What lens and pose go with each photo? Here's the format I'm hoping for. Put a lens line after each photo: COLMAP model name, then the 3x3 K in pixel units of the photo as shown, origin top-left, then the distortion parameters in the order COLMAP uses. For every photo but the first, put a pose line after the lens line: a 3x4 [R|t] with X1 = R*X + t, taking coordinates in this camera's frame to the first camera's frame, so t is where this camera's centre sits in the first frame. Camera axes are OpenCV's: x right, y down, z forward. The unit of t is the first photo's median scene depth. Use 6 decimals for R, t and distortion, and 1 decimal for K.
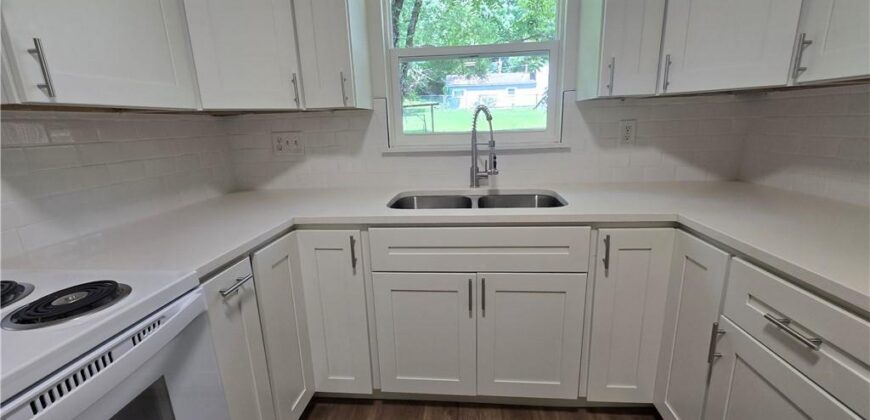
lens RADIAL K [[358.0, 0, 436.6], [0, 358.0, 213.1], [0, 0, 1]] dist [-0.000713, -0.000034]
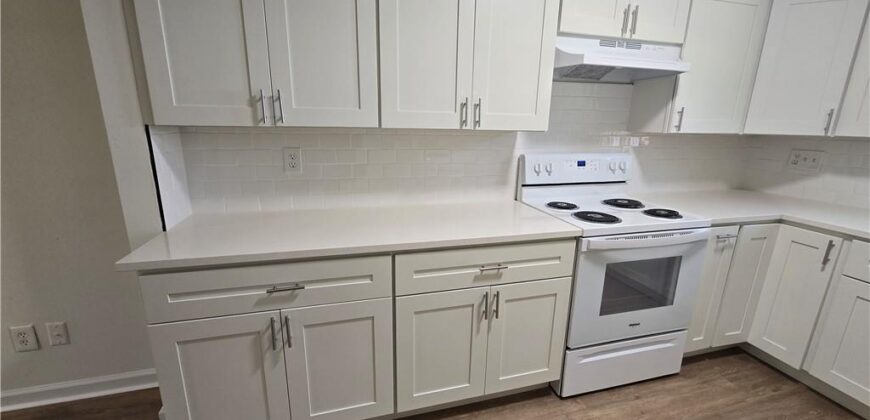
lens RADIAL K [[358.0, 0, 438.5], [0, 358.0, 212.8], [0, 0, 1]] dist [-0.000713, -0.000034]
pose [[0.355939, 0.271797, -0.894111, 0.343124], [-0.257998, 0.948166, 0.185522, 0.087779], [0.898190, 0.164645, 0.407612, -0.722765]]
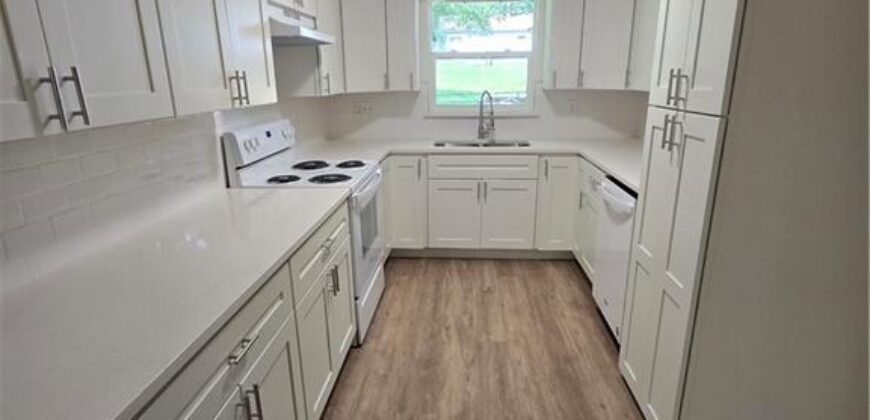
lens RADIAL K [[476.7, 0, 436.7], [0, 476.7, 214.1], [0, 0, 1]] dist [0.006327, -0.000013]
pose [[0.999314, 0.015080, 0.033822, -0.208047], [-0.016345, 0.999165, 0.037435, 0.244811], [-0.033229, -0.037962, 0.998727, -1.498033]]
